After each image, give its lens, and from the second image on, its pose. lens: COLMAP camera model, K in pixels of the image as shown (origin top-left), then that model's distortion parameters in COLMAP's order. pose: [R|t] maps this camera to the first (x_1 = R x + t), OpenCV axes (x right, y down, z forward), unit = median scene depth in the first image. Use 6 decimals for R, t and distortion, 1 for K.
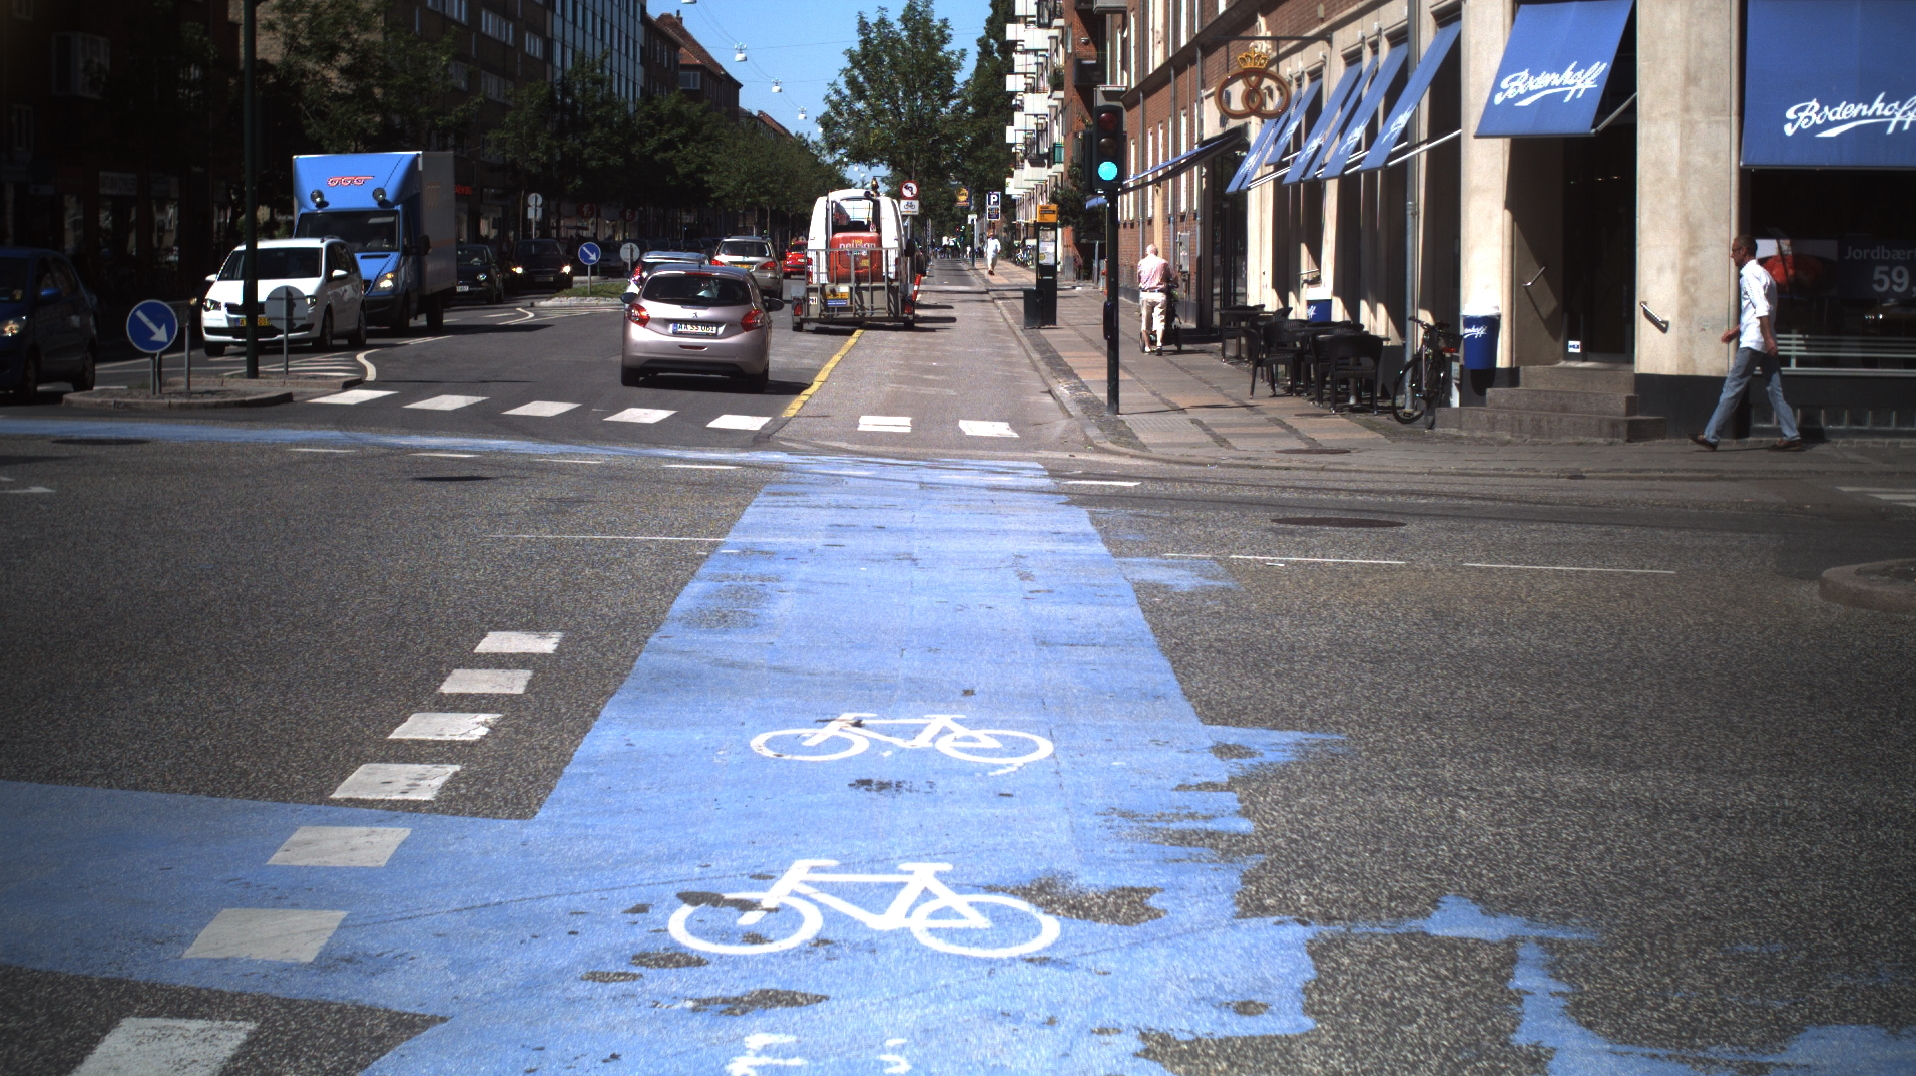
lens RADIAL K [[3309.6, 0, 958.0], [0, 3309.6, 538.0], [0, 0, 1]] dist [-0.323326, 0.618724]
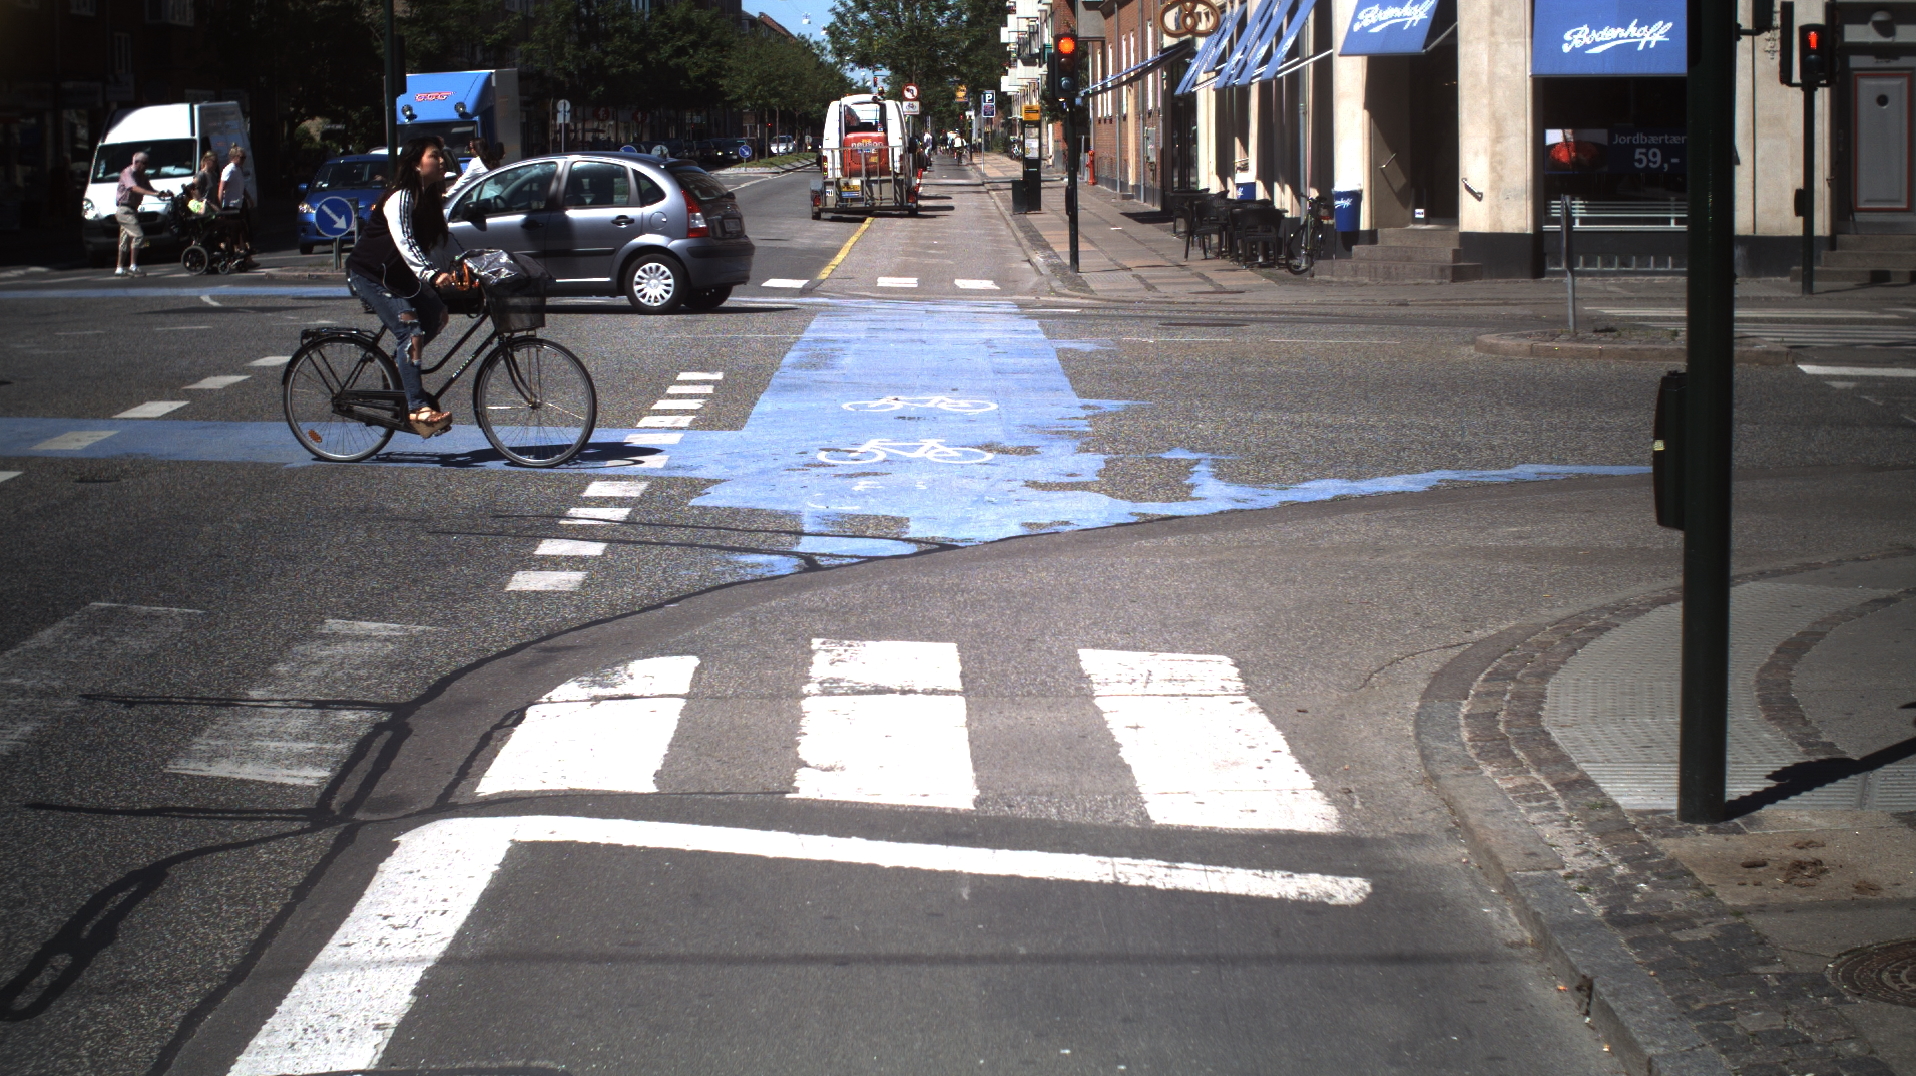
lens RADIAL K [[3309.6, 0, 958.0], [0, 3309.6, 538.0], [0, 0, 1]] dist [-0.323326, 0.618724]
pose [[0.999859, -0.016691, -0.002029, 0.001562], [0.016747, 0.999362, 0.031538, 0.015335], [0.001501, -0.031567, 0.999501, -0.181259]]
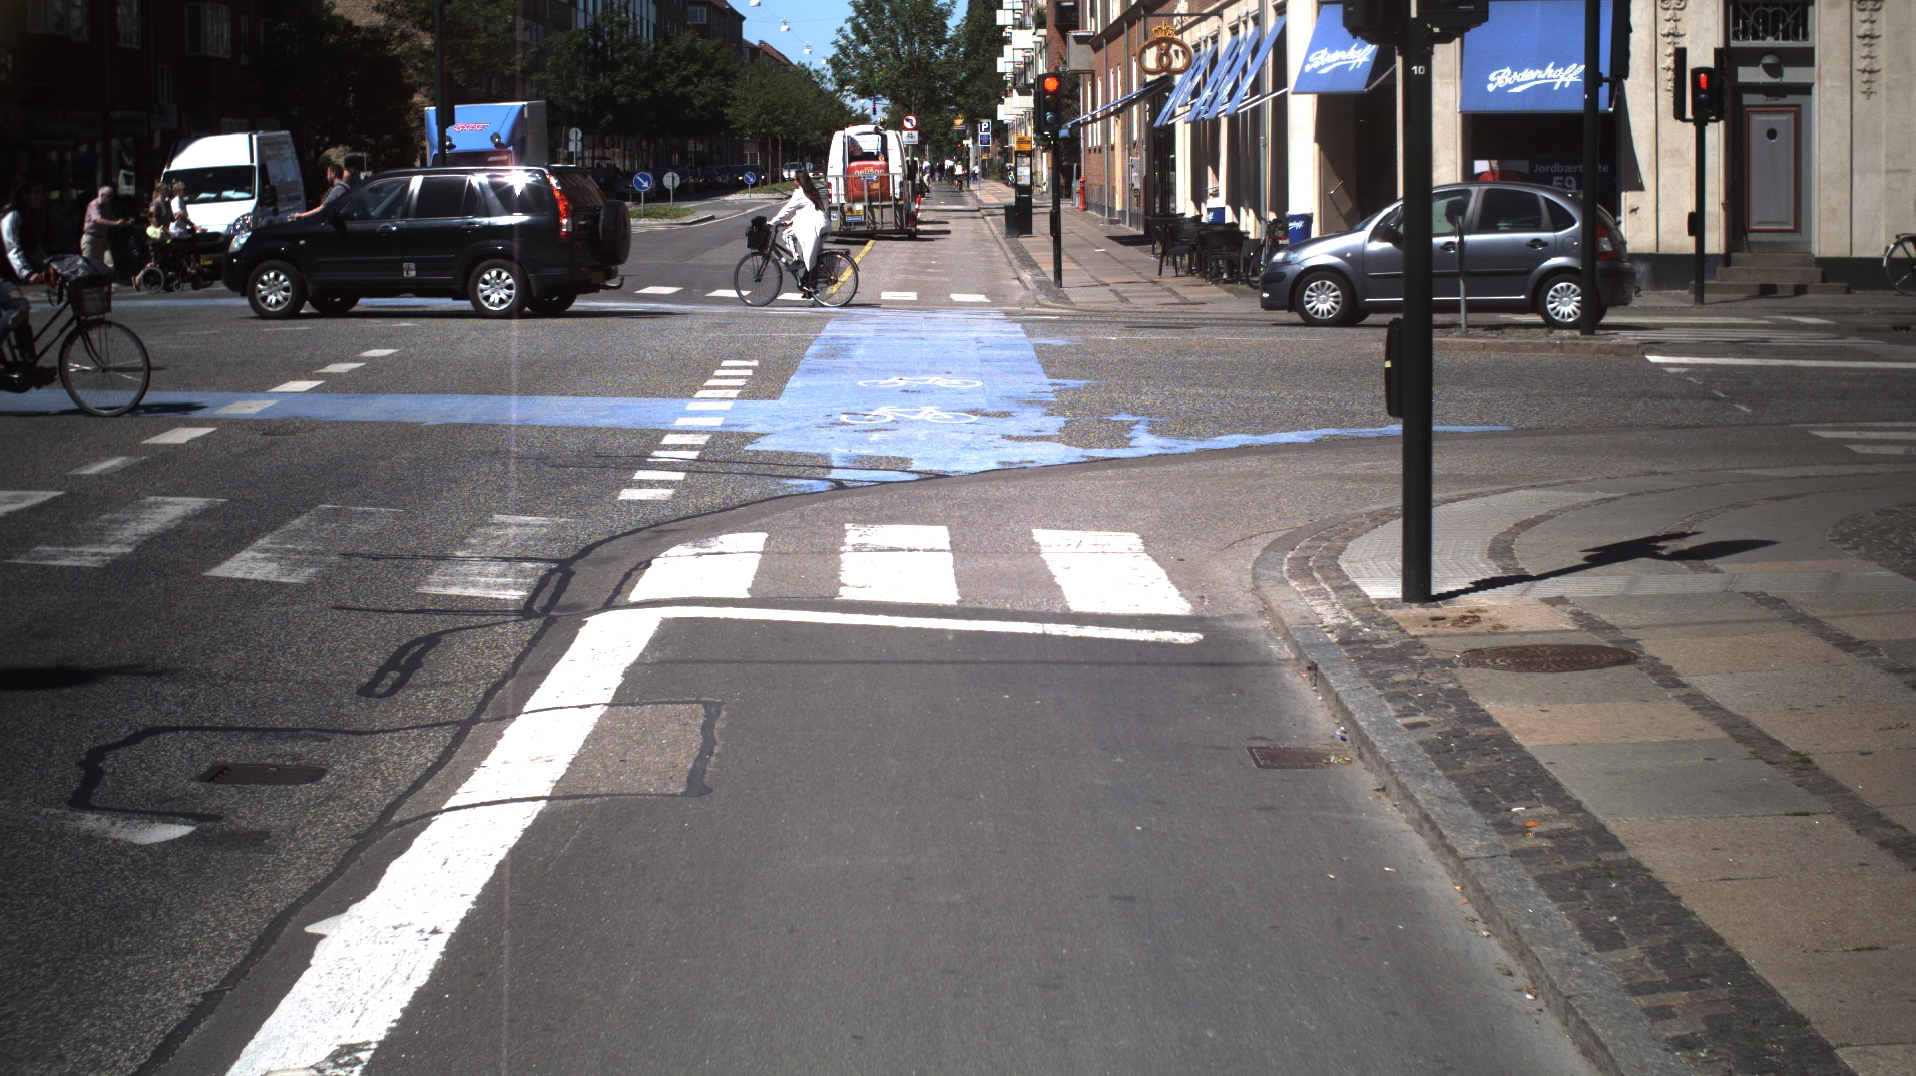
lens RADIAL K [[3309.6, 0, 958.0], [0, 3309.6, 538.0], [0, 0, 1]] dist [-0.323326, 0.618724]
pose [[0.999881, -0.015414, -0.001138, 0.002266], [0.015437, 0.999606, 0.023440, 0.022977], [0.000776, -0.023455, 0.999725, -0.272198]]
